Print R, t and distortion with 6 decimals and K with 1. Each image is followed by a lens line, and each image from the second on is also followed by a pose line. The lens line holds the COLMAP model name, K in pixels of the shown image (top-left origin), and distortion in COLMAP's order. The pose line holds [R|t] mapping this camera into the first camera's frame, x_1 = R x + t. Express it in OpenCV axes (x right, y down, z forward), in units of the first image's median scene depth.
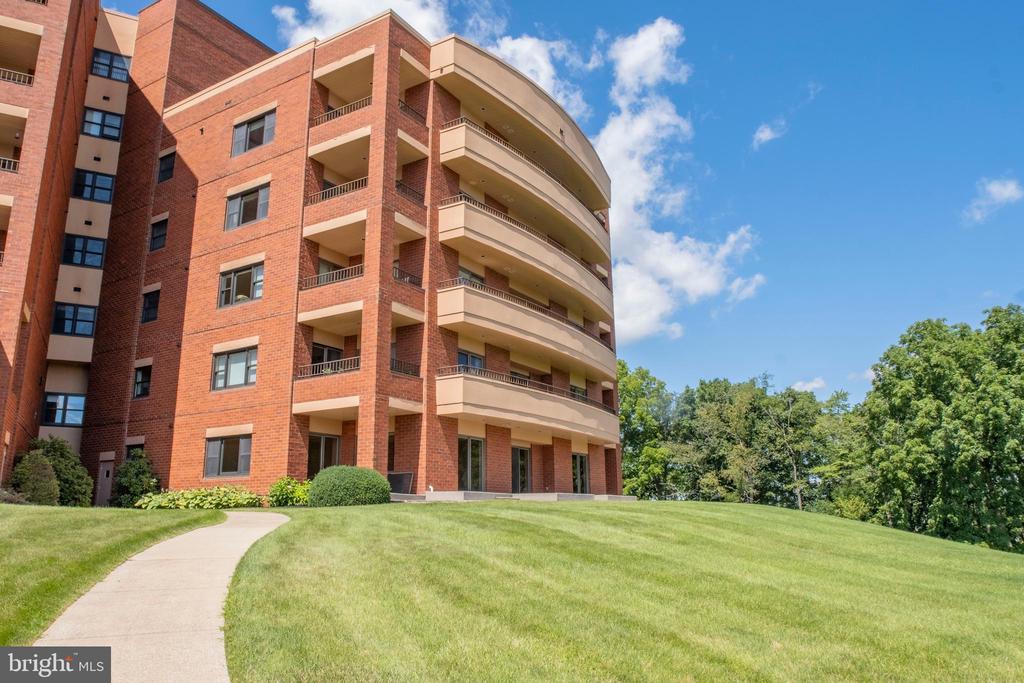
lens RADIAL K [[741.0, 0, 517.6], [0, 741.0, 342.2], [0, 0, 1]] dist [-0.075086, 0.048259]
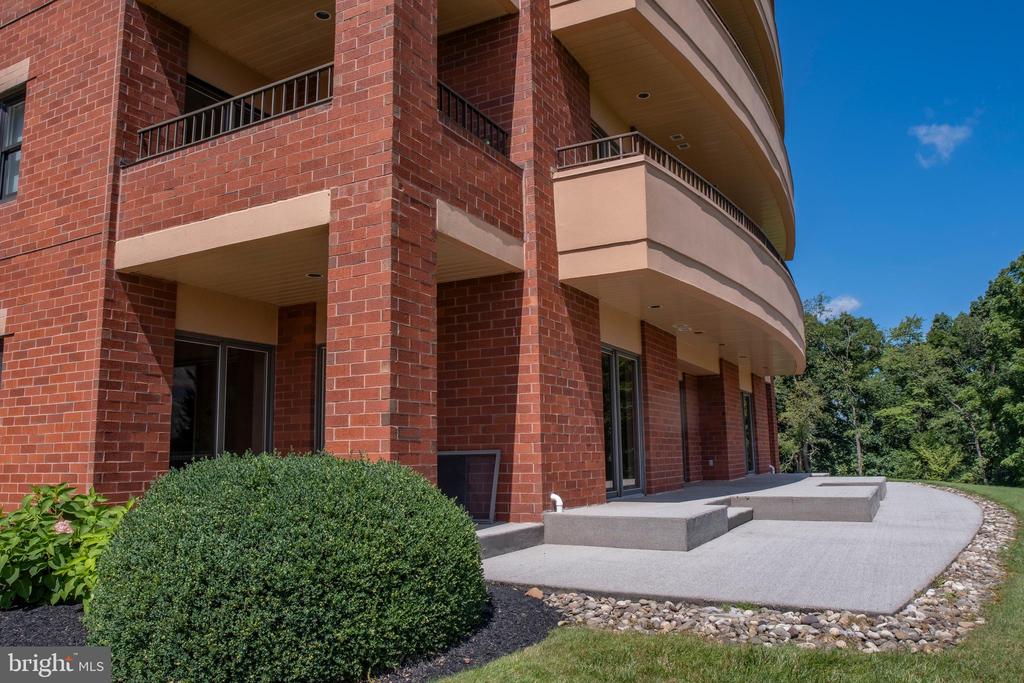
lens RADIAL K [[741.0, 0, 517.6], [0, 741.0, 342.2], [0, 0, 1]] dist [-0.075086, 0.048259]
pose [[0.998250, 0.001450, 0.059123, -0.149641], [-0.006269, 0.996662, 0.081402, 0.099926], [-0.058807, -0.081630, 0.994926, 0.668043]]
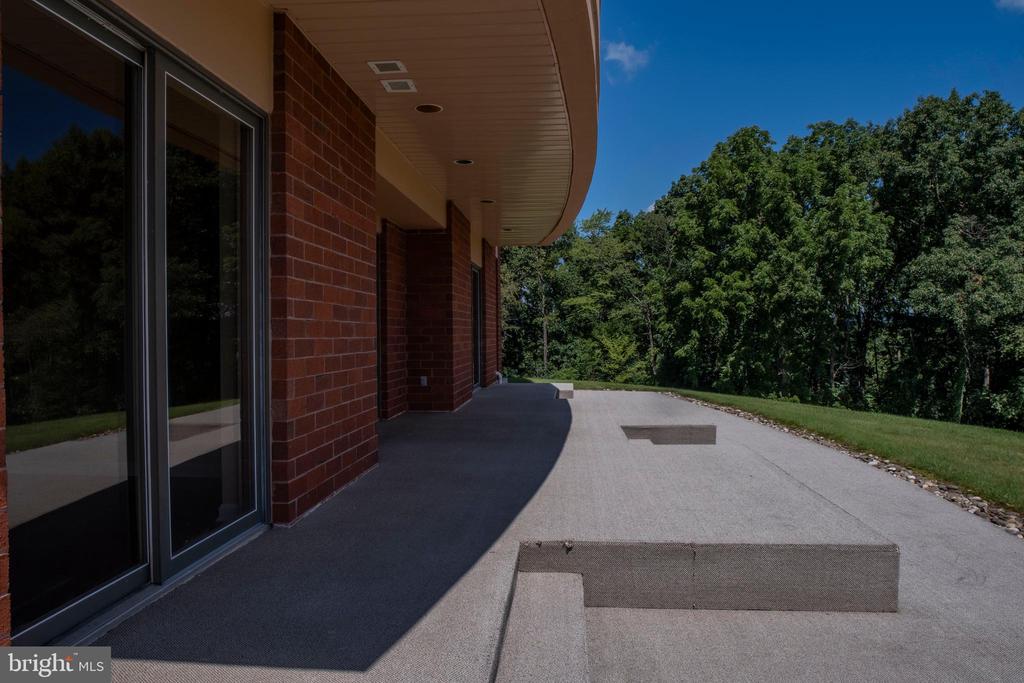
lens RADIAL K [[741.0, 0, 517.6], [0, 741.0, 342.2], [0, 0, 1]] dist [-0.075086, 0.048259]
pose [[0.891210, 0.000497, 0.453590, -0.095776], [-0.109974, 0.970399, 0.215013, 0.134868], [-0.440057, -0.241505, 0.864885, 0.859476]]
